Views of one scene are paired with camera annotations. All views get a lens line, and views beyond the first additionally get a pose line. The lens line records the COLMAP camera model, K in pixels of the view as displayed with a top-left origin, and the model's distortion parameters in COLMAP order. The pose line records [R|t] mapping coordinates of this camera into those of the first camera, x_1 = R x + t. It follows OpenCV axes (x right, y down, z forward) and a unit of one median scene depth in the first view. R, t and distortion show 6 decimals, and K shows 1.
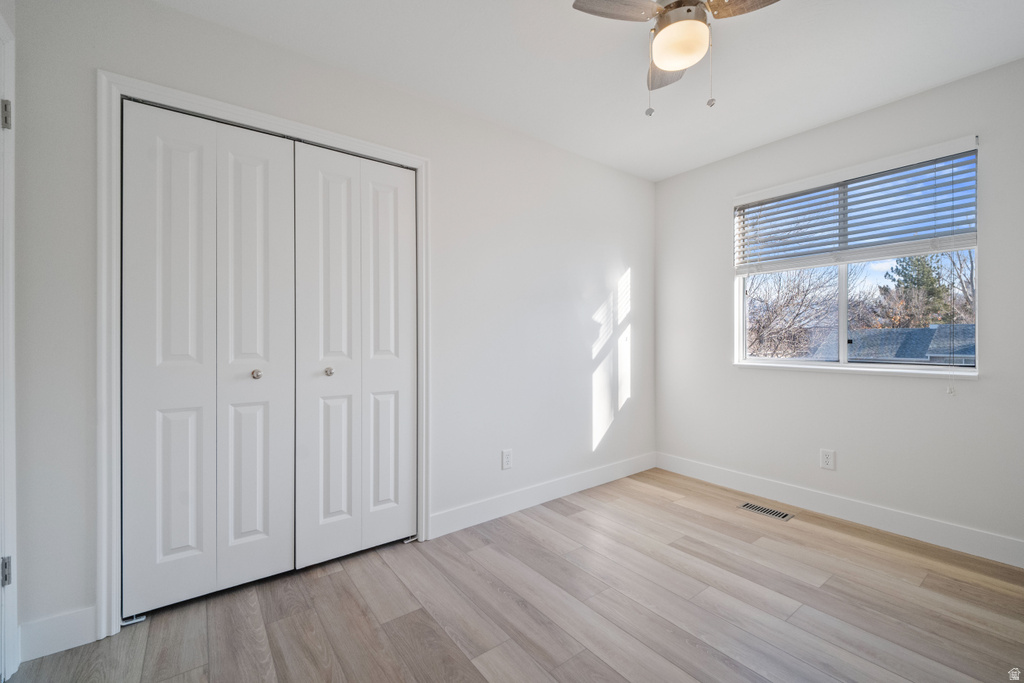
lens RADIAL K [[425.3, 0, 508.1], [0, 425.3, 340.6], [0, 0, 1]] dist [0.013133, -0.000302]
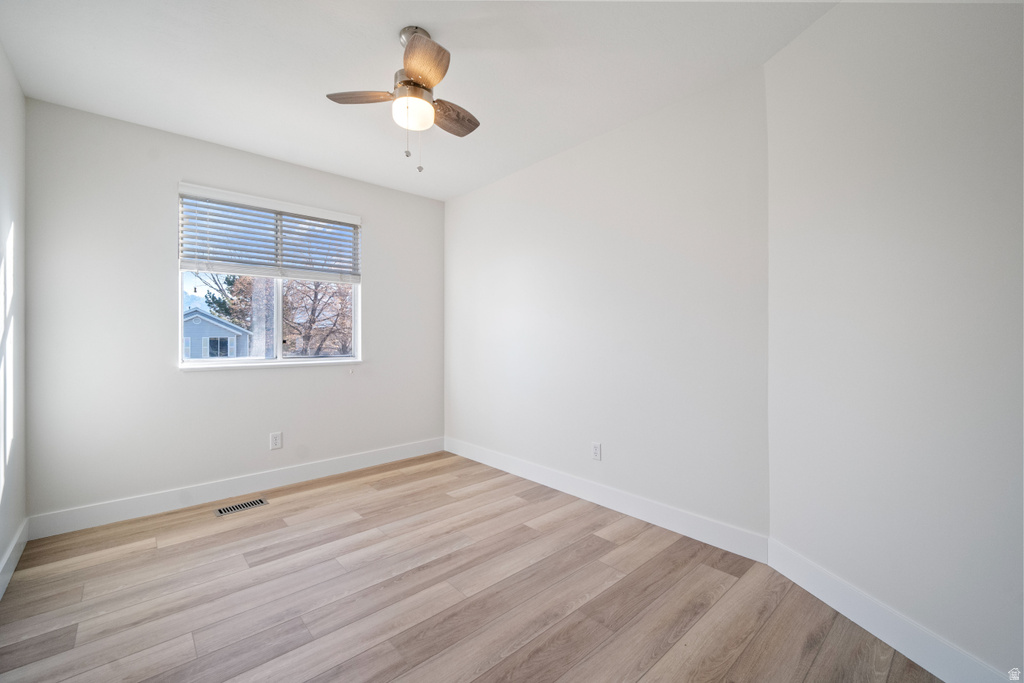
lens RADIAL K [[430.4, 0, 511.8], [0, 430.4, 336.0], [0, 0, 1]] dist [0.015596, -0.000730]
pose [[-0.088107, 0.003498, 0.996105, -0.549268], [0.006313, 0.999976, -0.002953, -0.006544], [-0.996091, 0.006028, -0.088127, 0.485924]]
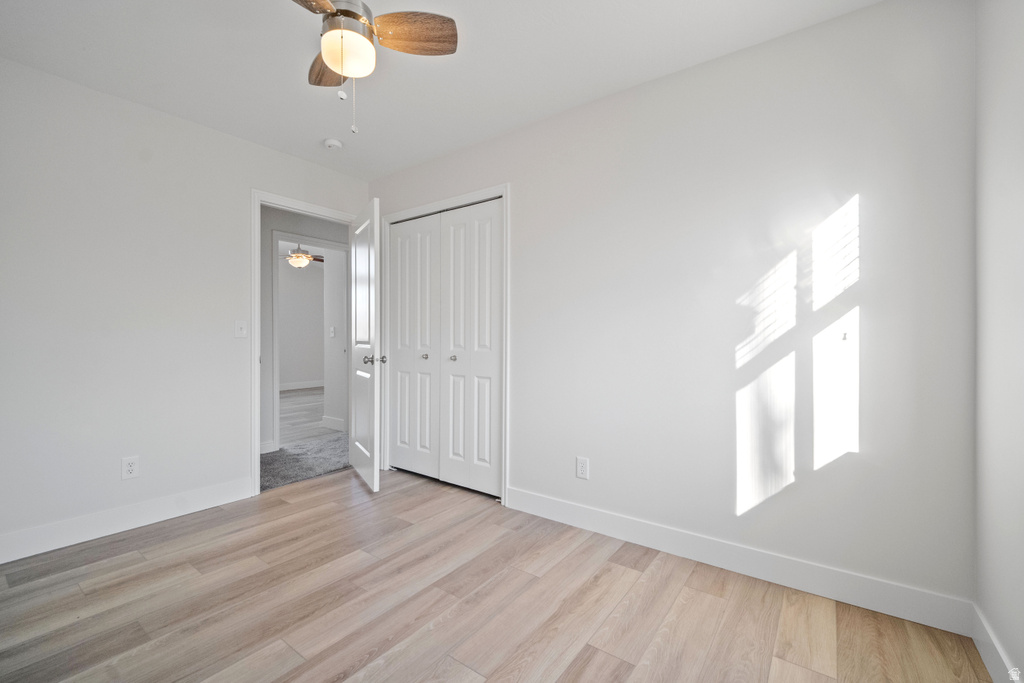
lens RADIAL K [[430.4, 0, 511.8], [0, 430.4, 336.0], [0, 0, 1]] dist [0.015596, -0.000730]
pose [[0.289198, 0.001254, -0.957268, 0.909137], [-0.000942, 0.999999, 0.001025, -0.004944], [0.957269, 0.000605, 0.289199, 0.637393]]
